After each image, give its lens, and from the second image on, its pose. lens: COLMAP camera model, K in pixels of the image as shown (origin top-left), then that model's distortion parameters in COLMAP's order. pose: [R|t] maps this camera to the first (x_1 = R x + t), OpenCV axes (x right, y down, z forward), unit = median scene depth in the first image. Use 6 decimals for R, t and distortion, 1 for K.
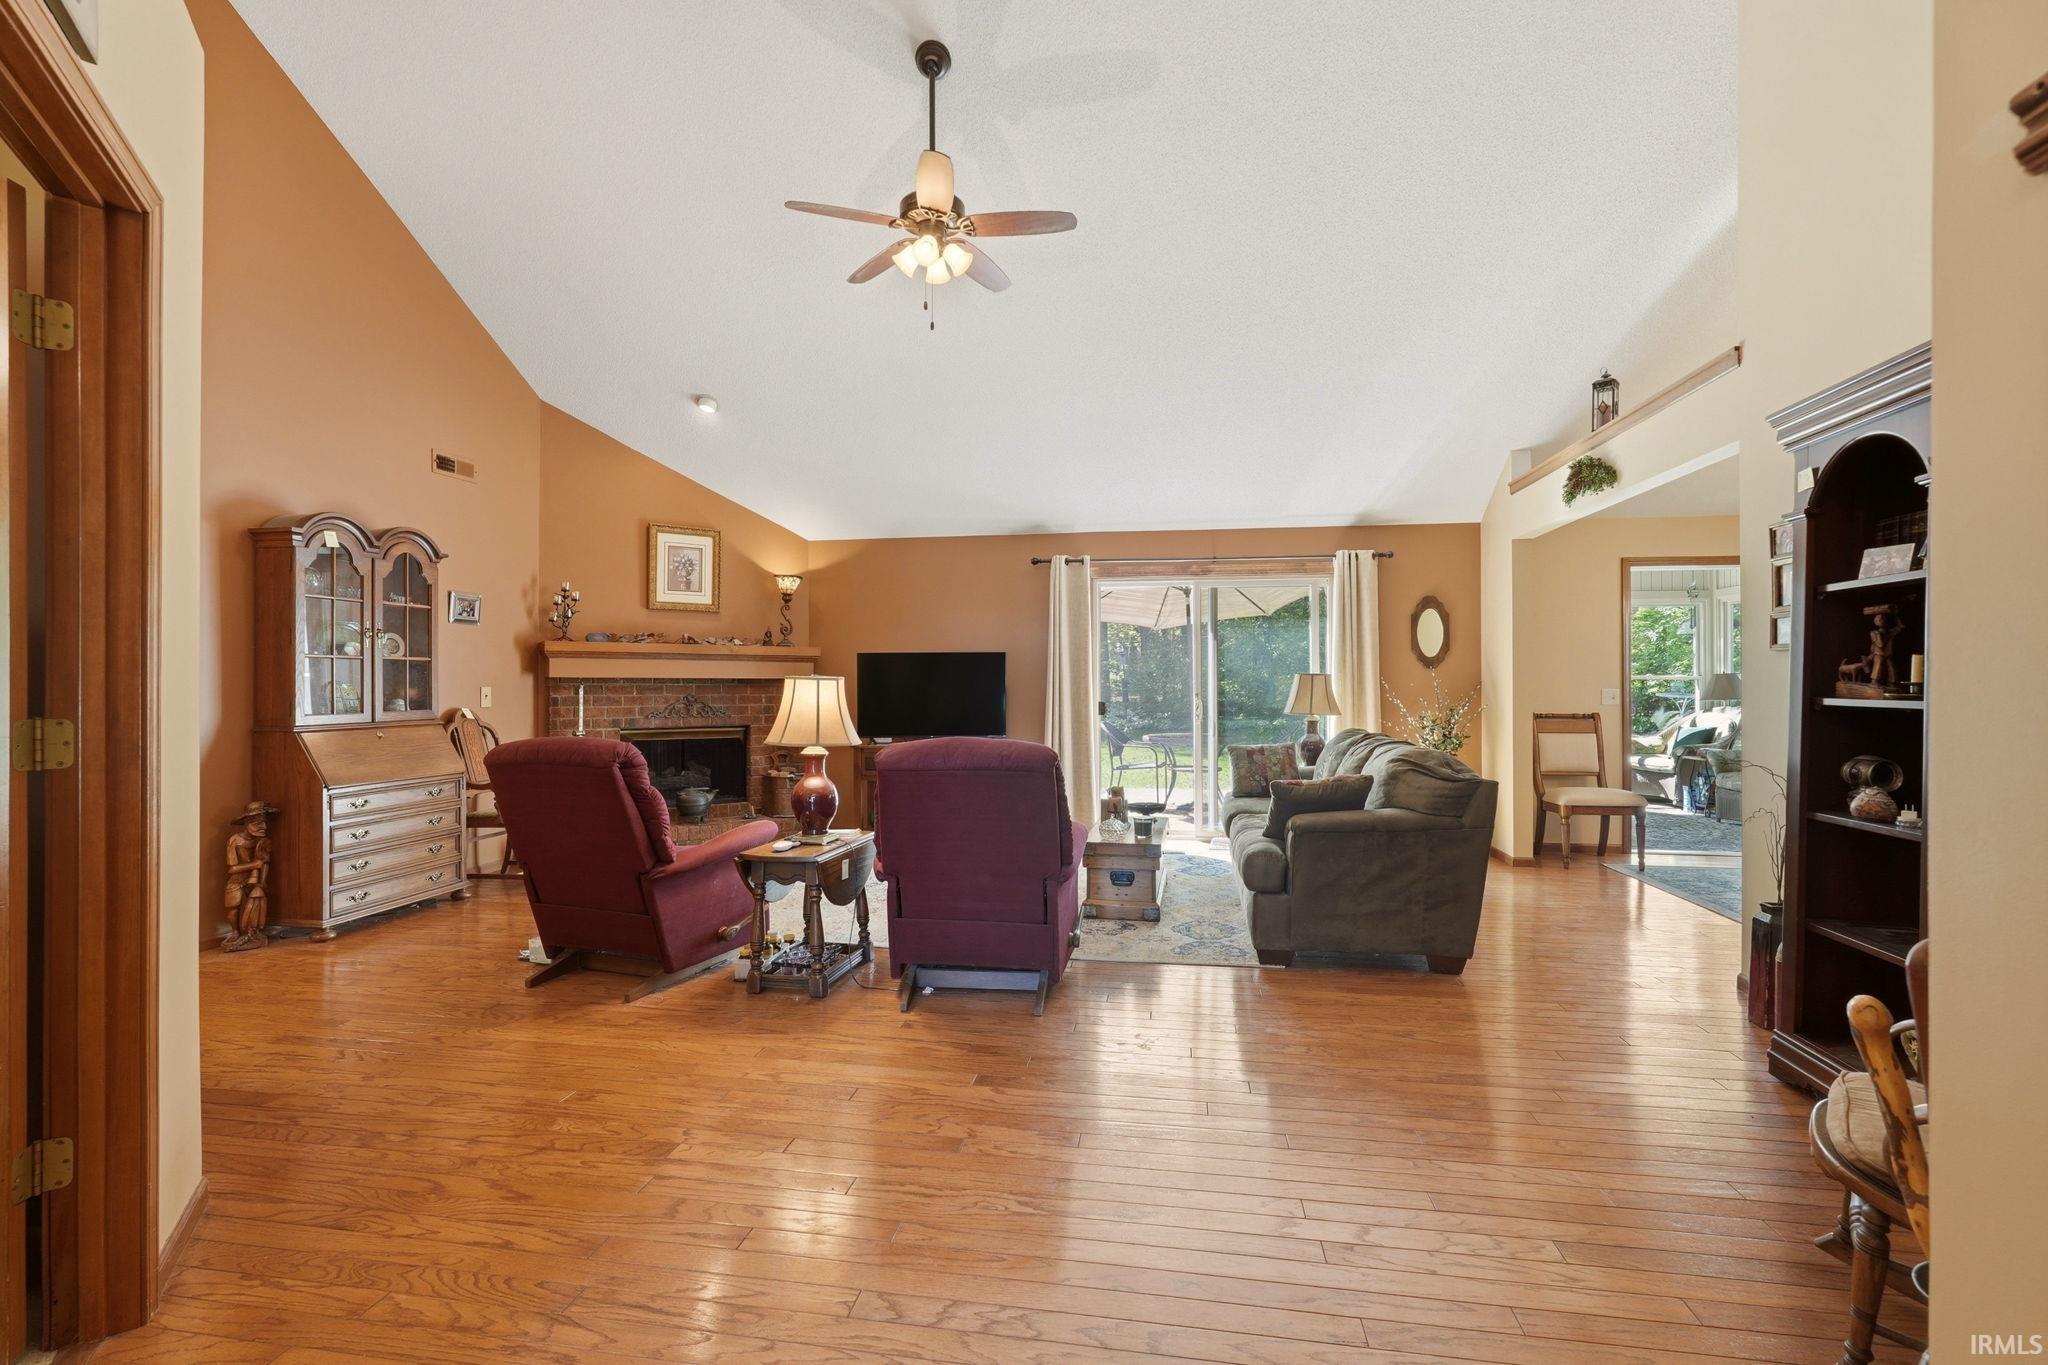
lens RADIAL K [[916.1, 0, 1033.3], [0, 916.1, 682.7], [0, 0, 1]] dist [-0.009700, -0.000033]
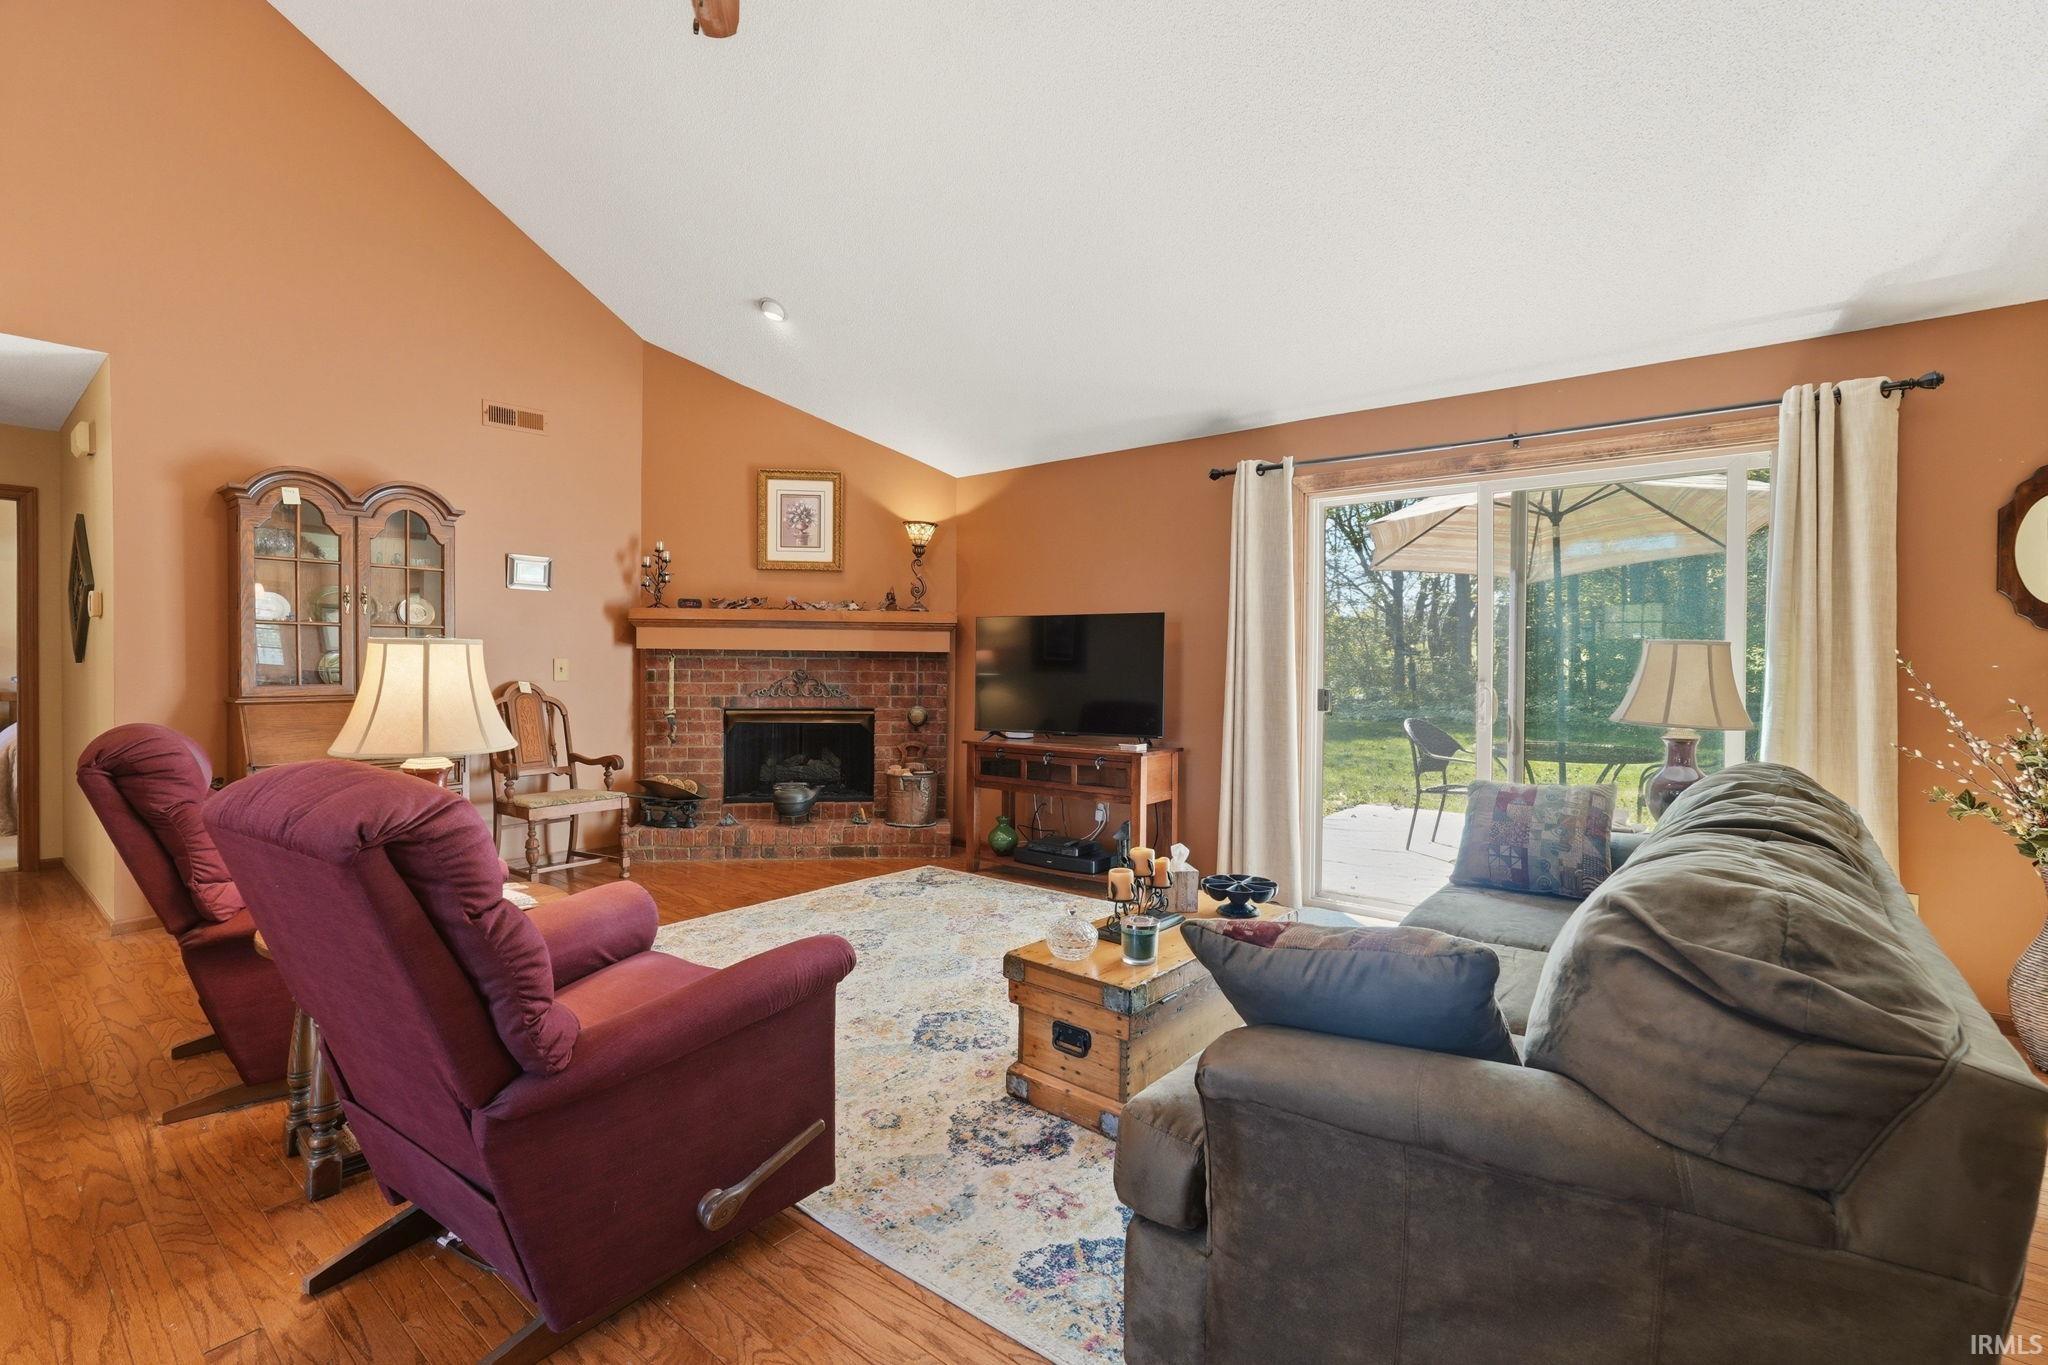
lens RADIAL K [[913.0, 0, 1023.9], [0, 913.0, 673.8], [0, 0, 1]] dist [-0.004967, 0.000662]
pose [[0.868820, 0.013598, -0.494941, 0.221978], [-0.006862, 0.999858, 0.015423, 0.002207], [0.495080, -0.010003, 0.868790, 0.378658]]
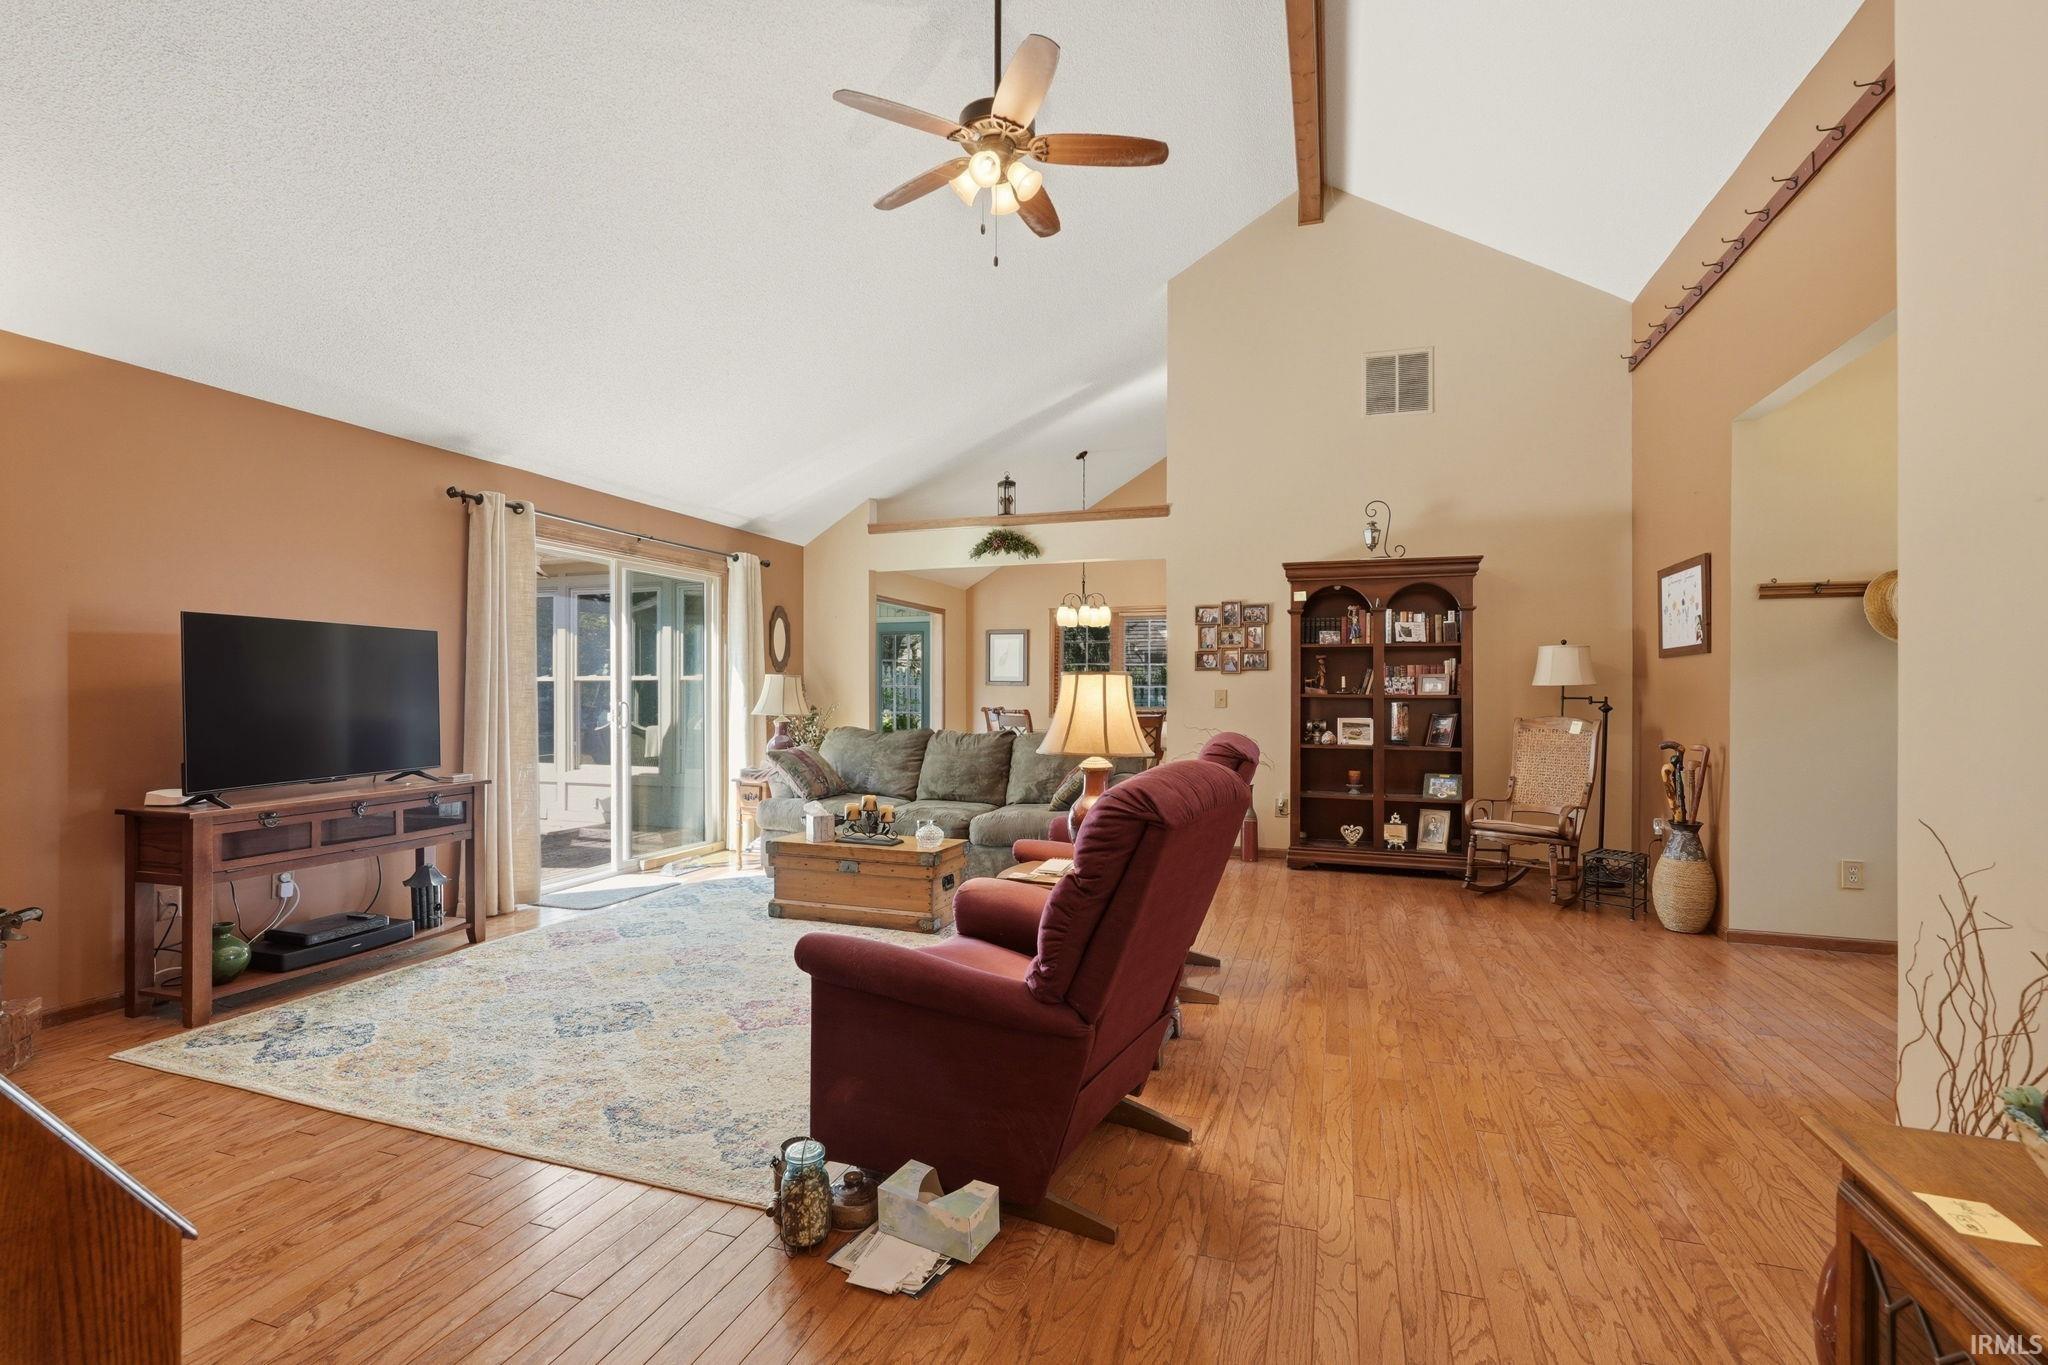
lens RADIAL K [[894.5, 0, 1034.9], [0, 894.5, 686.8], [0, 0, 1]] dist [-0.028891, 0.011728]
pose [[0.163500, 0.005876, 0.986526, -0.579365], [-0.003759, 0.999979, -0.005333, 0.006129], [-0.986536, -0.002836, 0.163518, 0.521922]]
